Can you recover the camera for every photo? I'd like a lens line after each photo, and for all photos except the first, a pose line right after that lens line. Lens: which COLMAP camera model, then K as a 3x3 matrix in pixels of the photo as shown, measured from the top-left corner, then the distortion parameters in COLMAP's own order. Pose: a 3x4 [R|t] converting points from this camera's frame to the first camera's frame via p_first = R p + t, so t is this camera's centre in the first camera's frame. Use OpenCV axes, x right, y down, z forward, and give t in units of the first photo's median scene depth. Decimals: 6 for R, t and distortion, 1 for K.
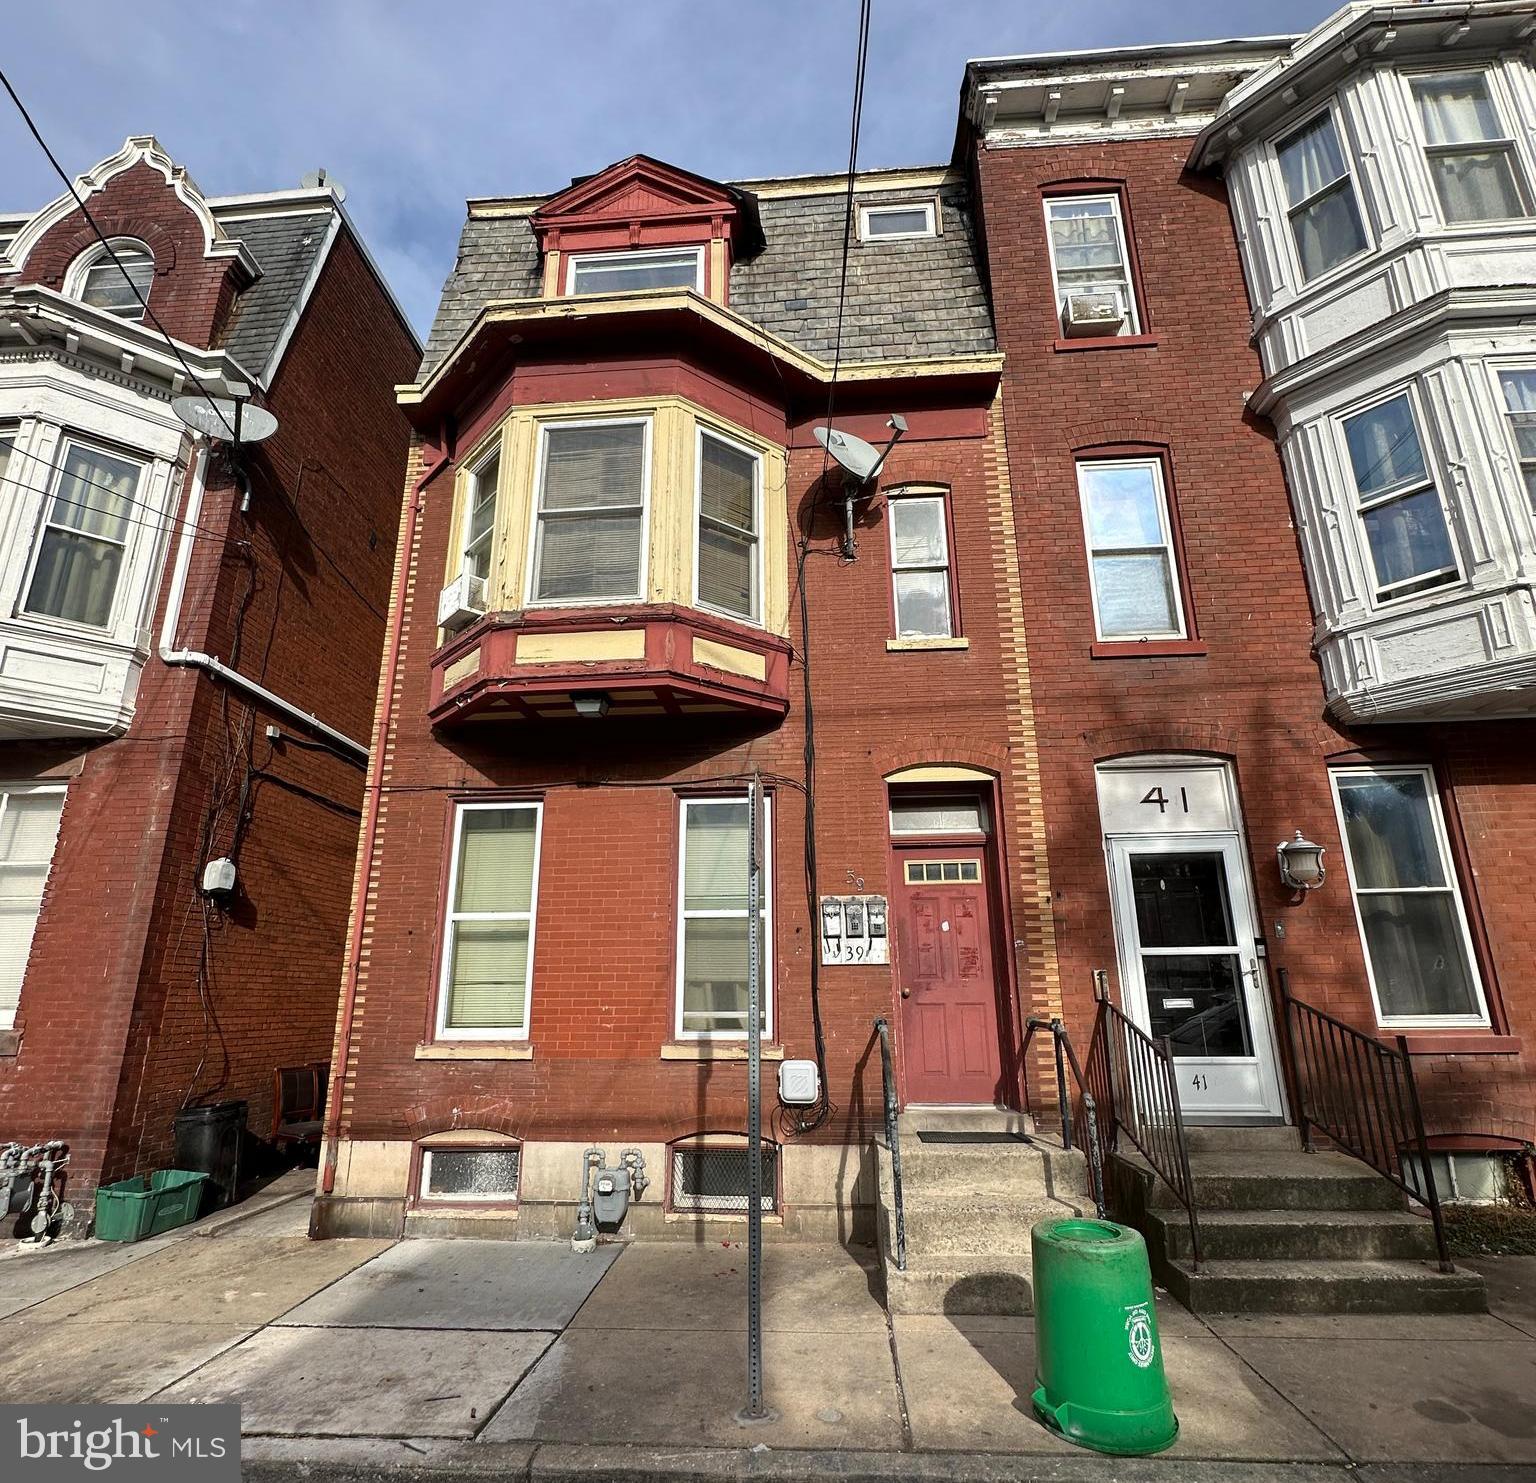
lens RADIAL K [[819.0, 0, 766.9], [0, 819.0, 770.2], [0, 0, 1]] dist [-0.006302, 0.002261]
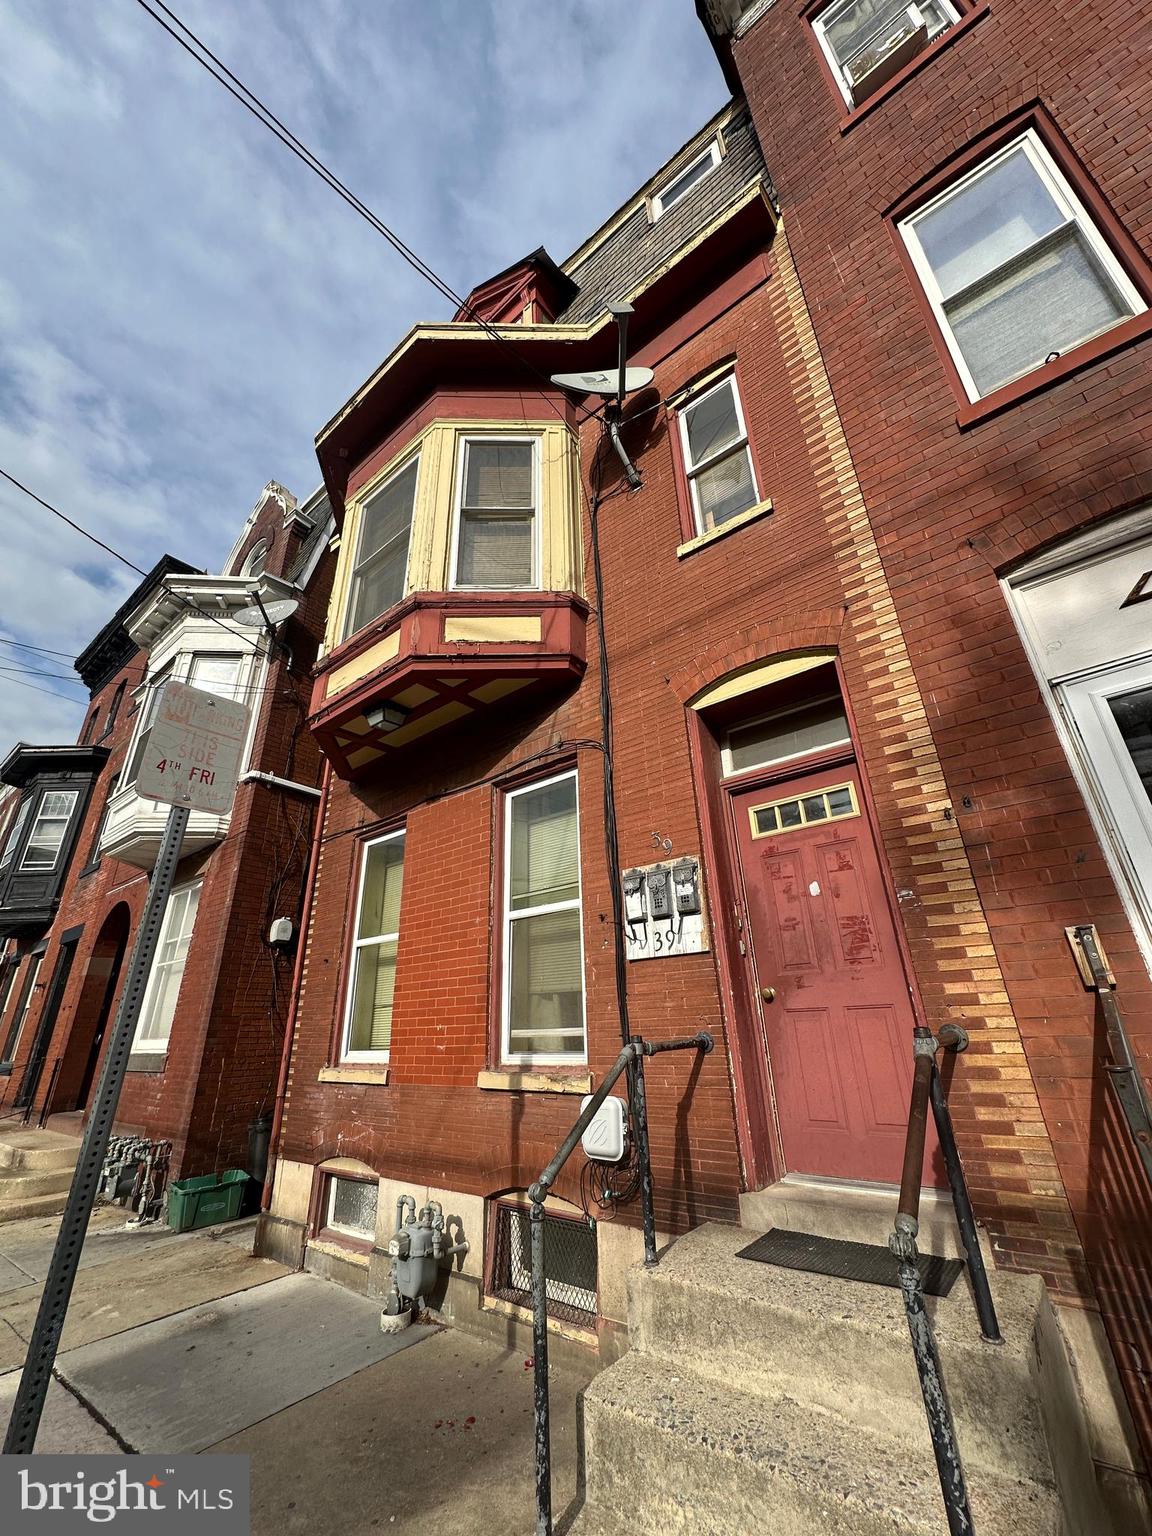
lens RADIAL K [[614.3, 0, 573.7], [0, 614.3, 764.8], [0, 0, 1]] dist [-0.005078, 0.001237]
pose [[0.820618, -0.243958, -0.516789, 0.339846], [0.174572, 0.968090, -0.179796, 0.148012], [0.544161, 0.057327, 0.837020, 0.464988]]
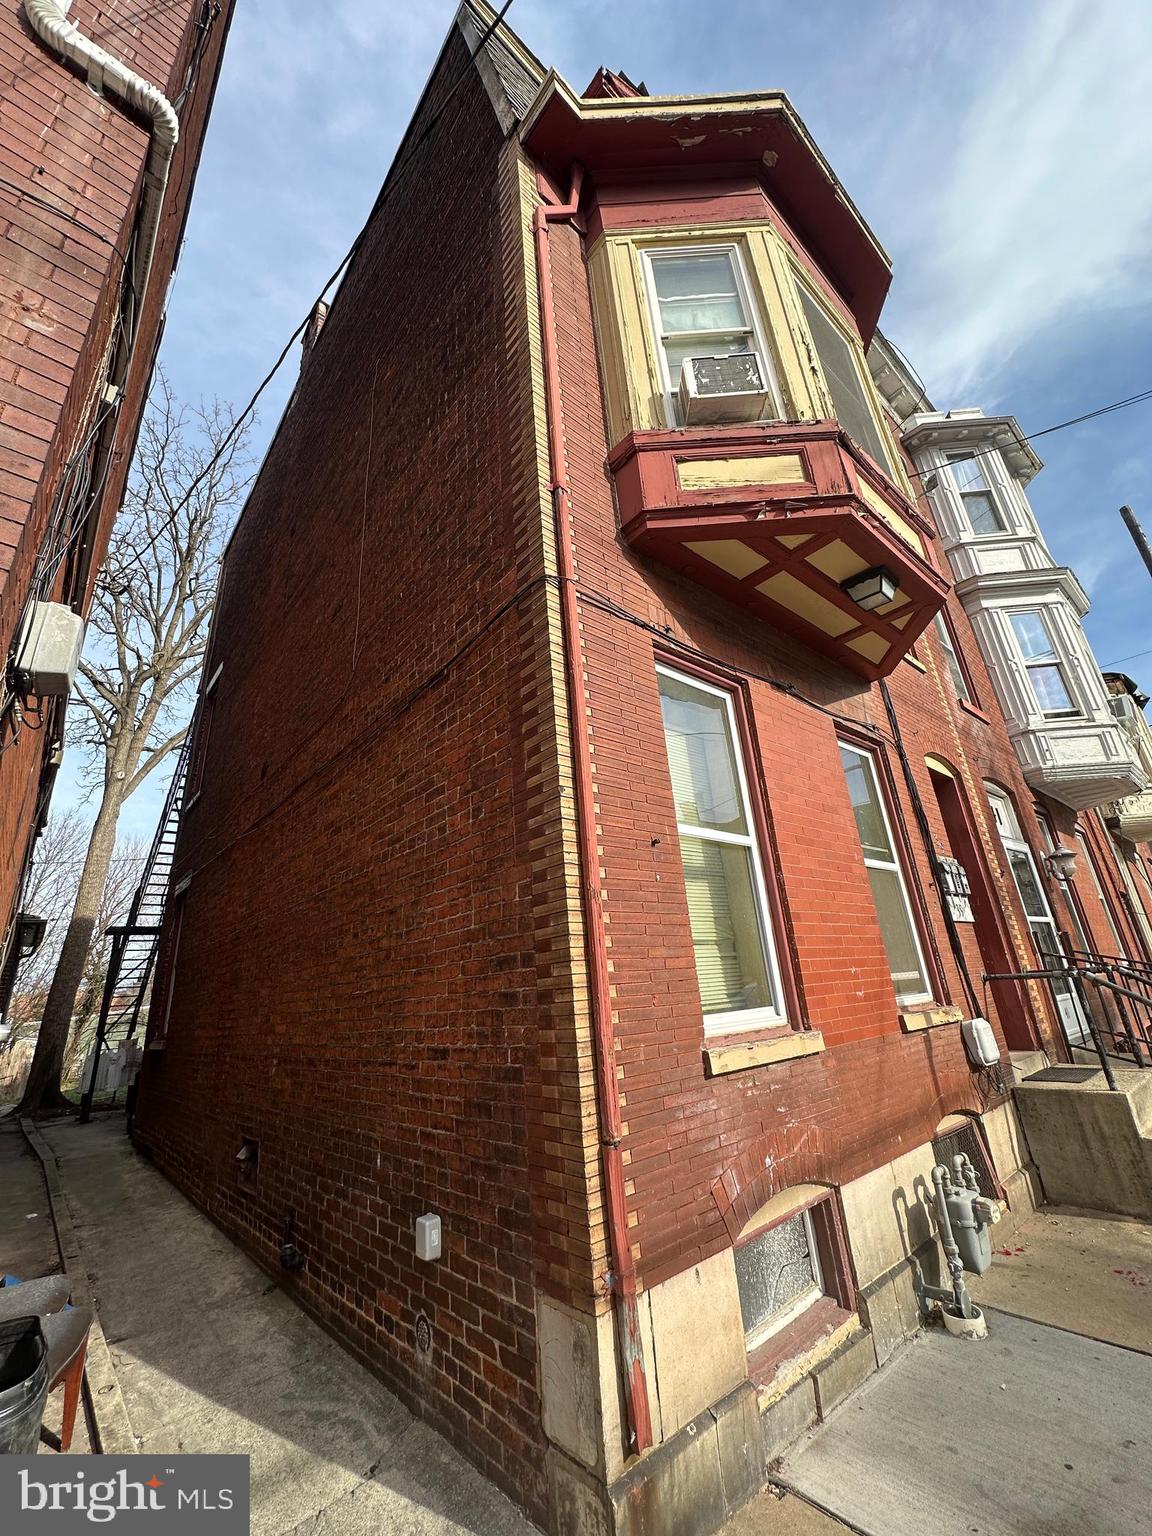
lens RADIAL K [[614.3, 0, 574.1], [0, 614.3, 768.4], [0, 0, 1]] dist [-0.005078, 0.001237]
pose [[0.705550, 0.205249, 0.678286, -0.766696], [-0.121759, 0.978015, -0.169294, 0.225062], [-0.698122, 0.036858, 0.715030, 0.733914]]
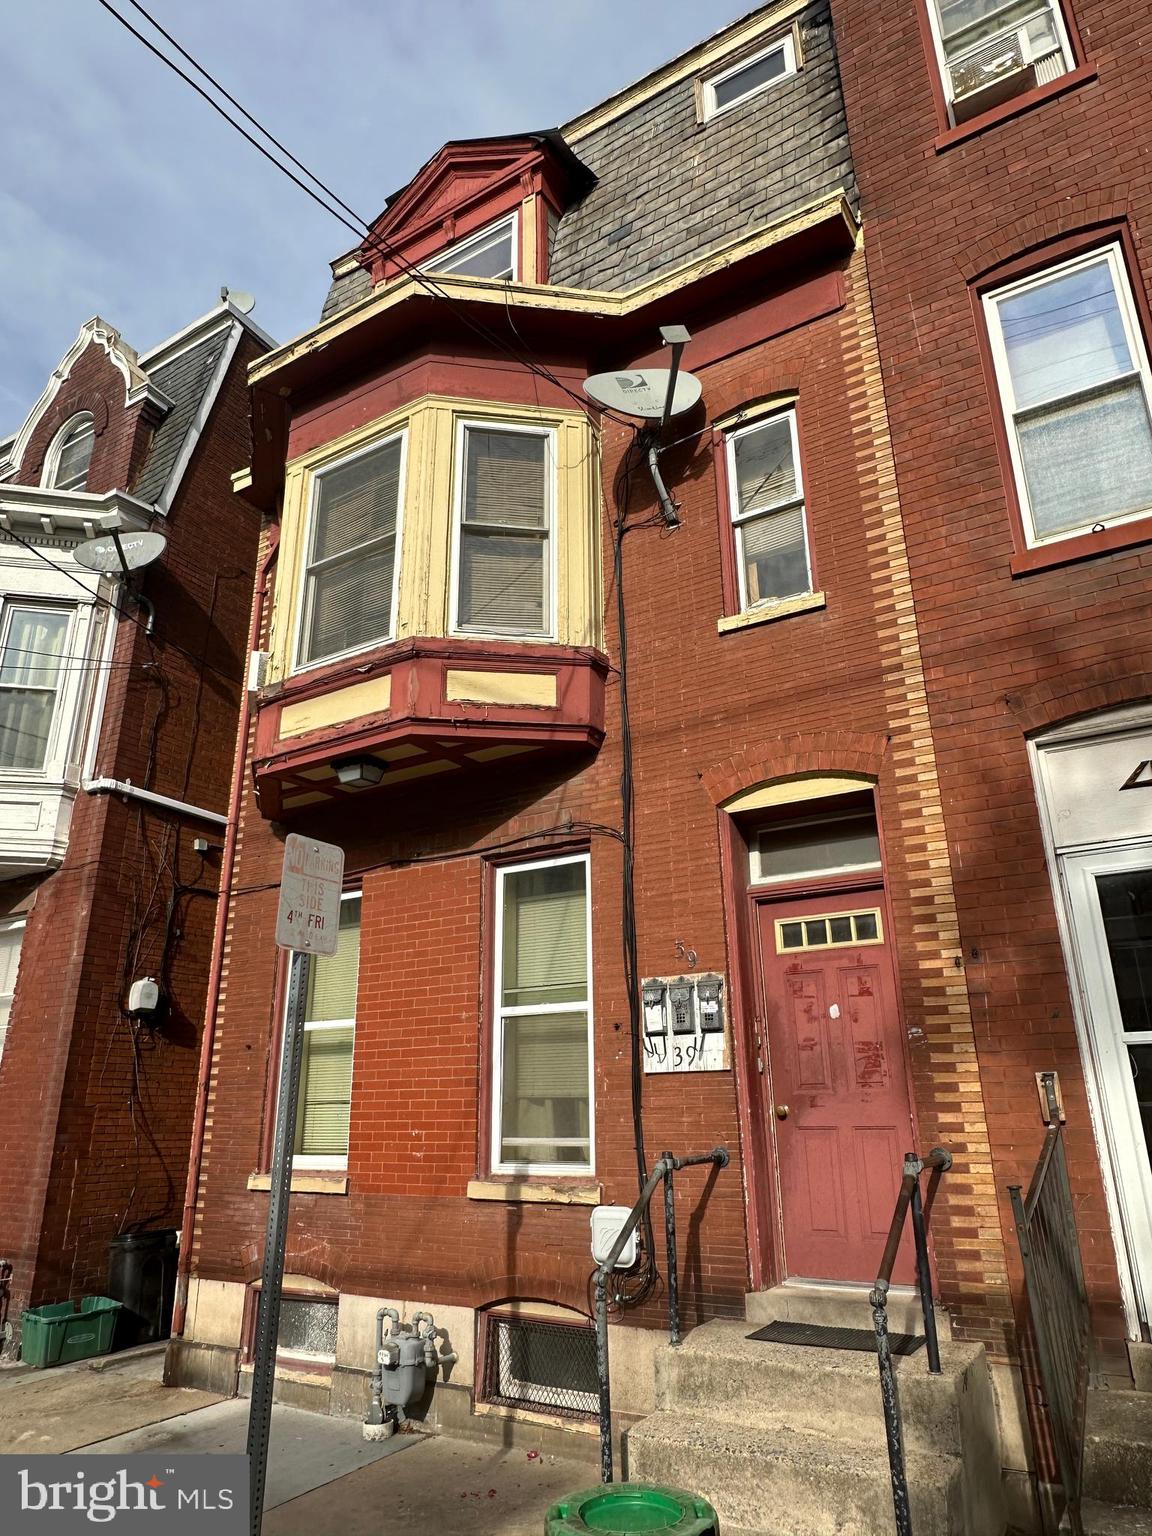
lens RADIAL K [[984.4, 0, 574.8], [0, 984.4, 771.2], [0, 0, 1]] dist [-0.005300, 0.001761]
pose [[0.888637, -0.155104, -0.431587, 0.409271], [0.126719, 0.987478, -0.093966, 0.042976], [0.440757, 0.028812, 0.897164, 0.164663]]
